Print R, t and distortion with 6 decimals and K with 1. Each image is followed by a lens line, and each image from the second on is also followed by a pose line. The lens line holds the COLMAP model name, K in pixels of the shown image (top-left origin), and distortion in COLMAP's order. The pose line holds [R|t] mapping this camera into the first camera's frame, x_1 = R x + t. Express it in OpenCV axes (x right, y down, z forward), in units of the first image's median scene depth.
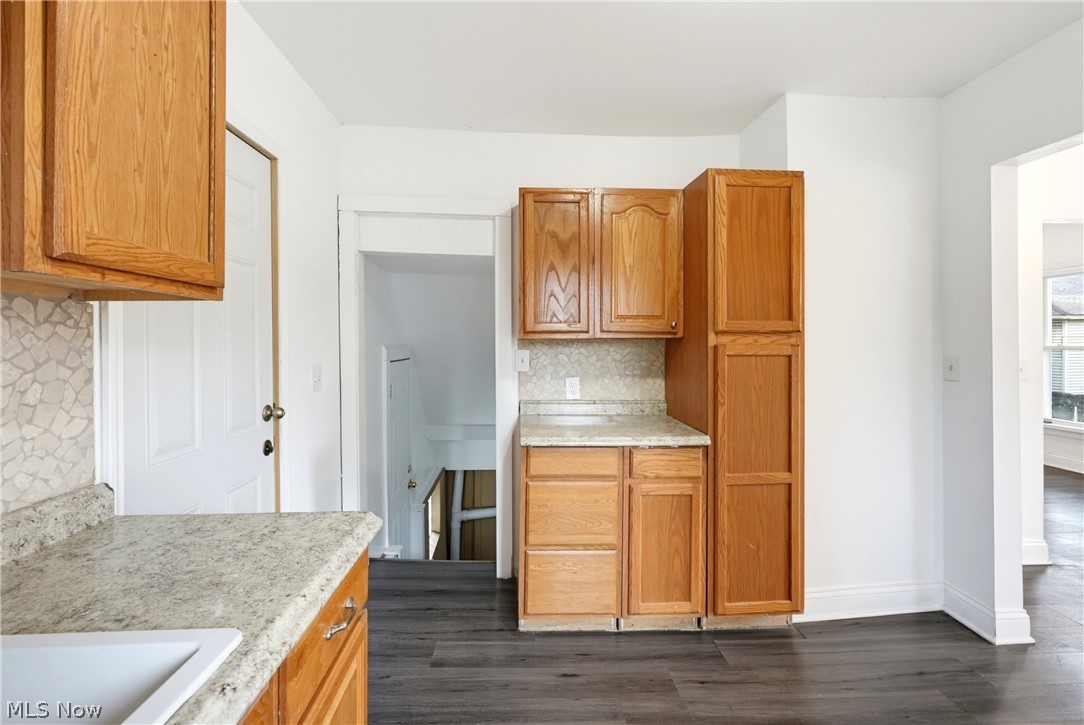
lens RADIAL K [[493.7, 0, 548.5], [0, 493.7, 339.2], [0, 0, 1]] dist [-0.003003, -0.000170]
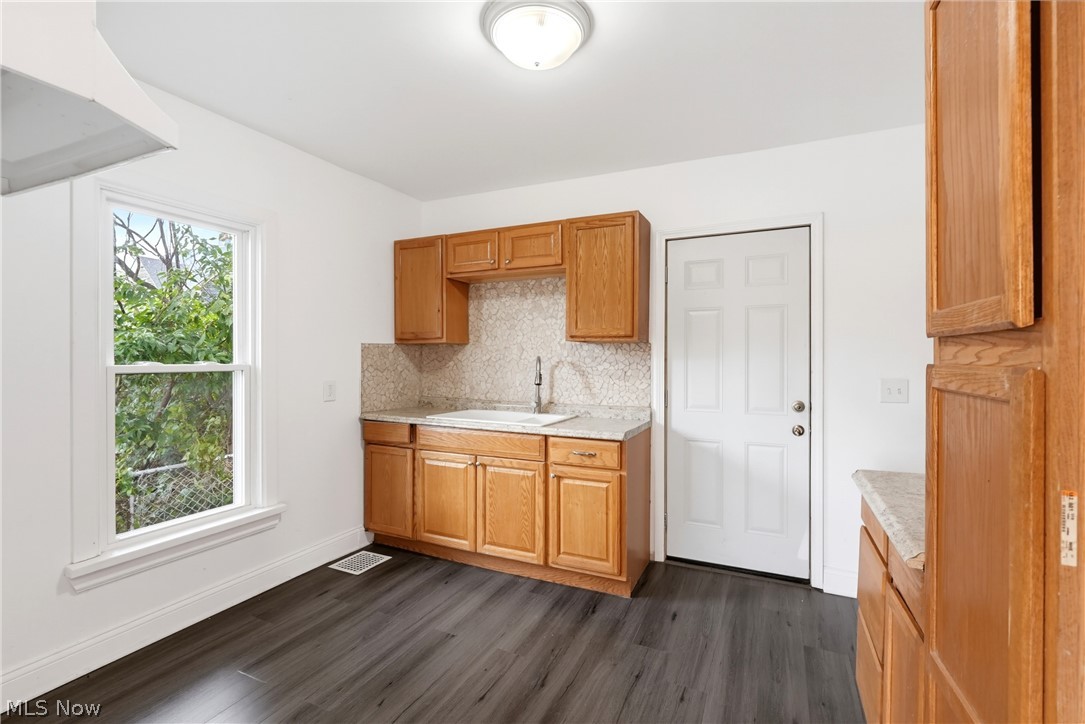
lens RADIAL K [[494.2, 0, 545.6], [0, 494.2, 360.1], [0, 0, 1]] dist [-0.003003, -0.000170]
pose [[-0.483492, 0.004359, -0.875338, 1.896488], [0.001917, 0.999990, 0.003922, 0.012462], [0.875347, 0.000218, -0.483496, 1.903735]]
